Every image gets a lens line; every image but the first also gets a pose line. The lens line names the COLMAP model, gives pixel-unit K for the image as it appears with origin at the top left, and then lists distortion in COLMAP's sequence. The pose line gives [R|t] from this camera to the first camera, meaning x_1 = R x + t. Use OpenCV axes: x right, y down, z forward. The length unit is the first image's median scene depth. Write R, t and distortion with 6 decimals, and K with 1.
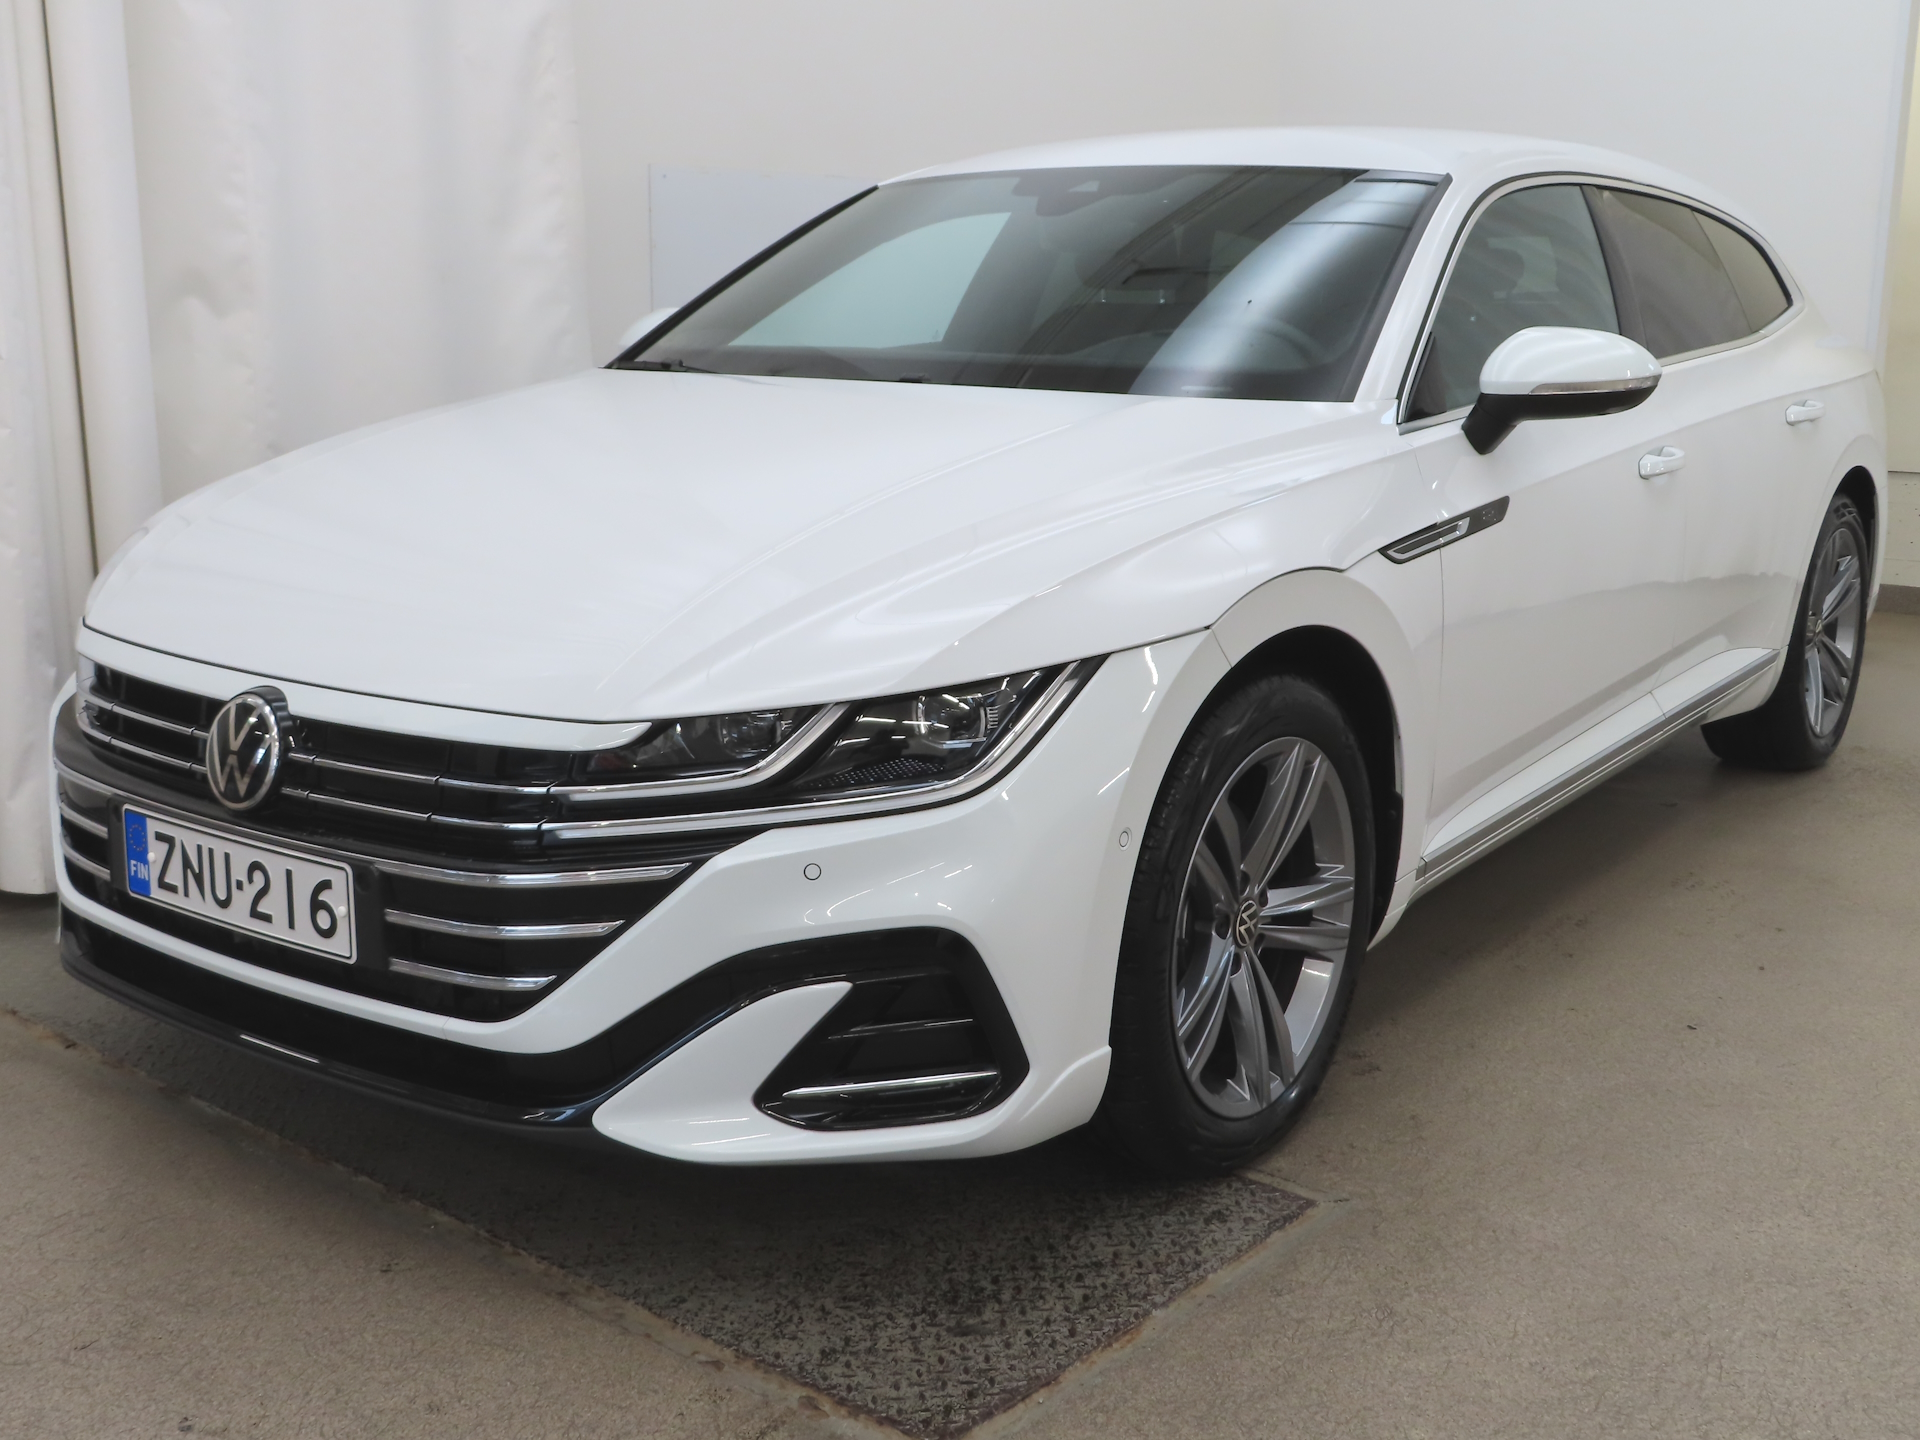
lens RADIAL K [[2139.3, 0, 958.0], [0, 2139.3, 713.7], [0, 0, 1]] dist [-0.015681, 0.000000]
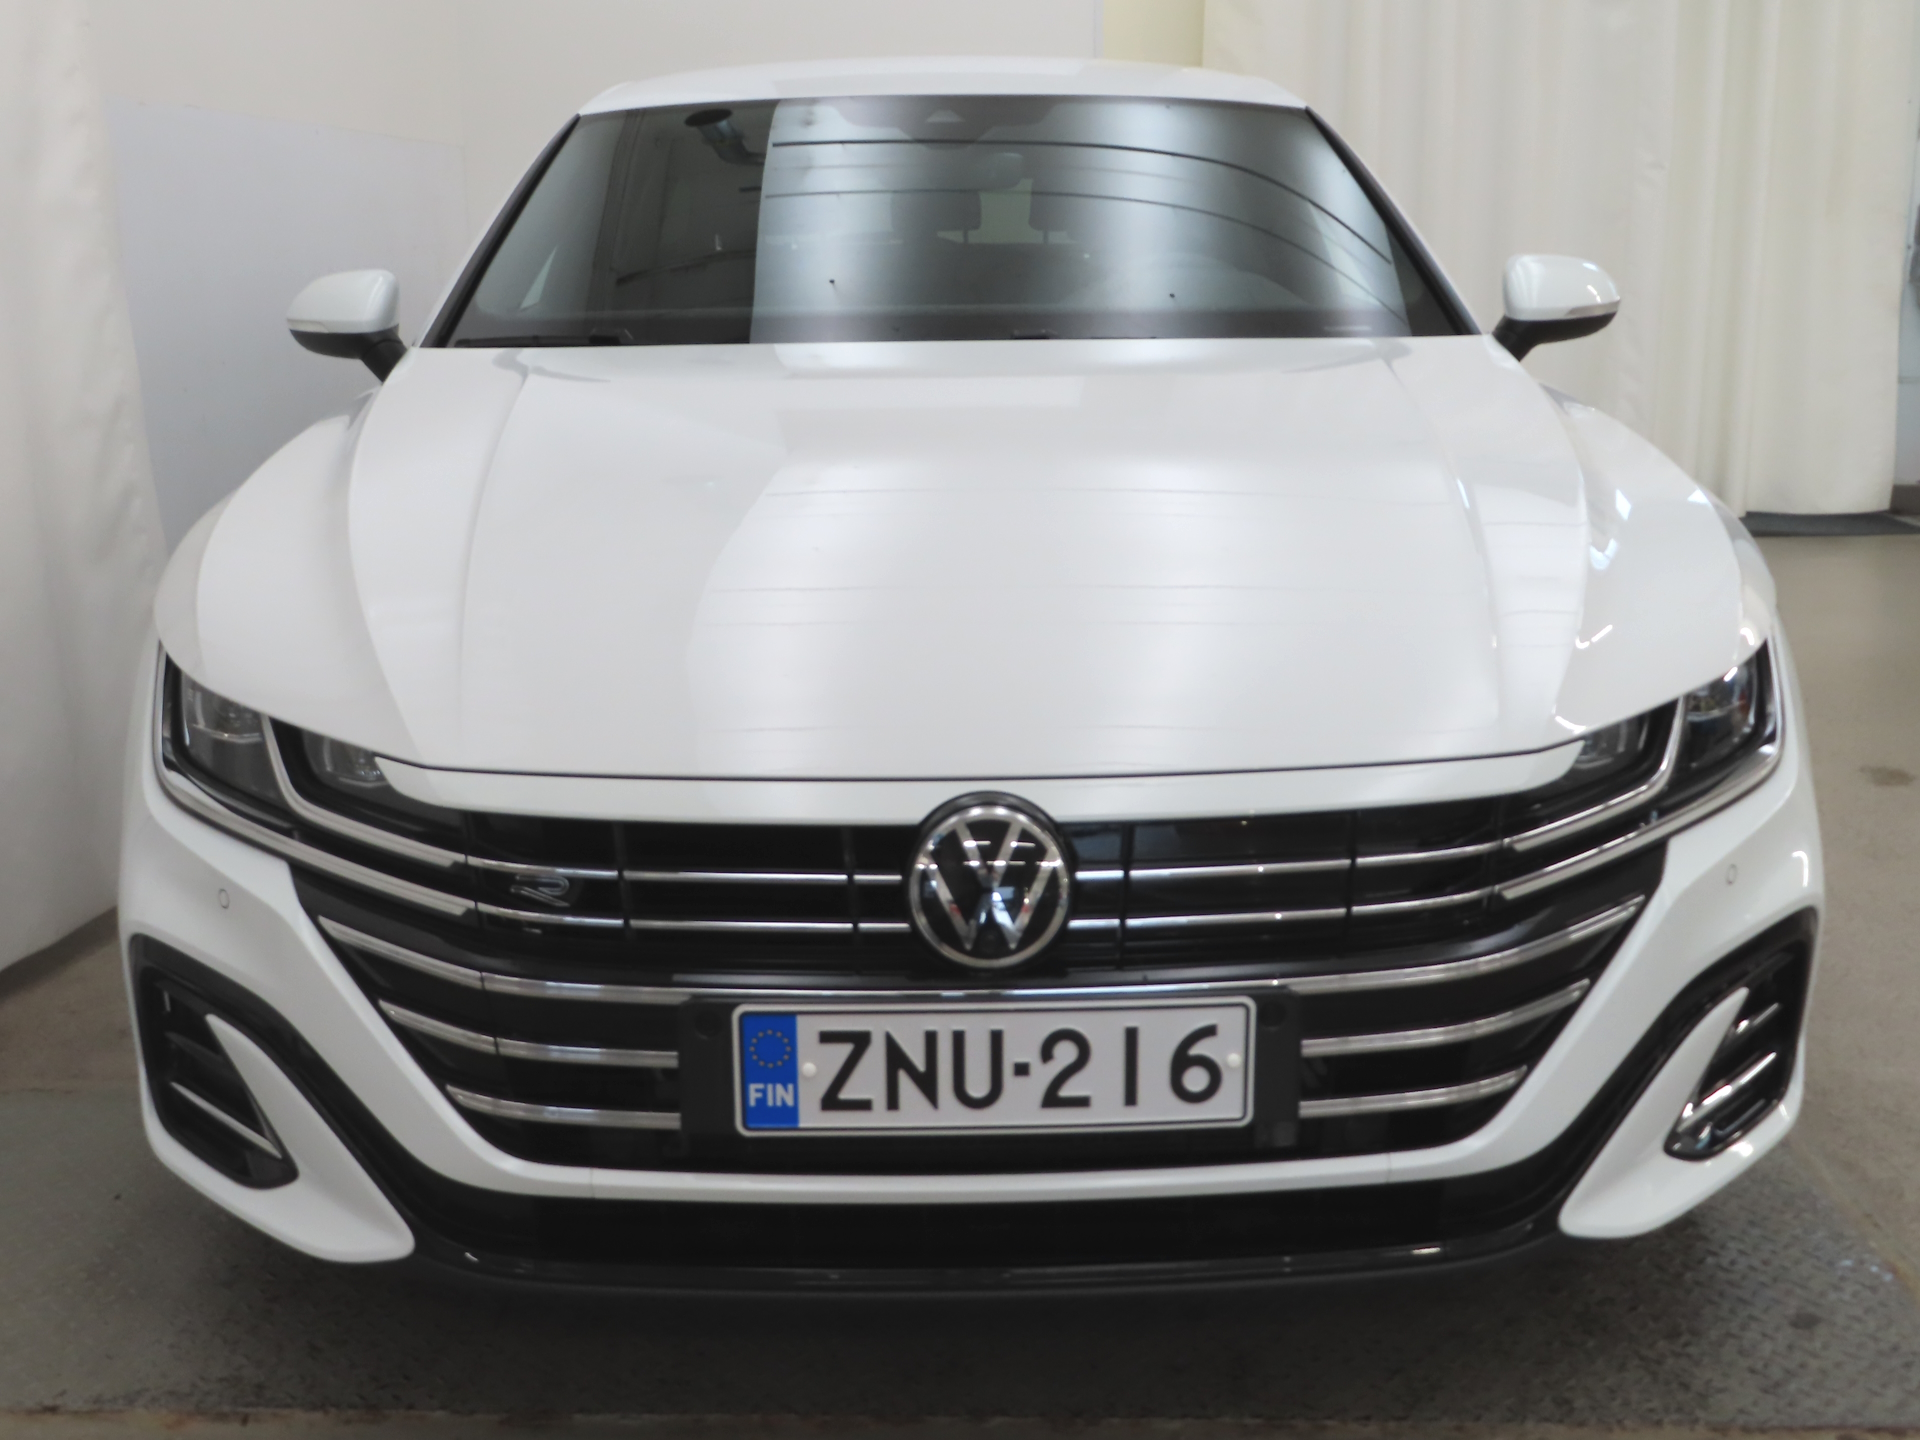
lens RADIAL K [[2139.3, 0, 967.7], [0, 2139.3, 722.0], [0, 0, 1]] dist [-0.015681, 0.000000]
pose [[0.781358, -0.155139, 0.604493, -0.771649], [0.141029, 0.987447, 0.071130, -0.089482], [-0.607940, 0.029673, 0.793428, 0.437393]]
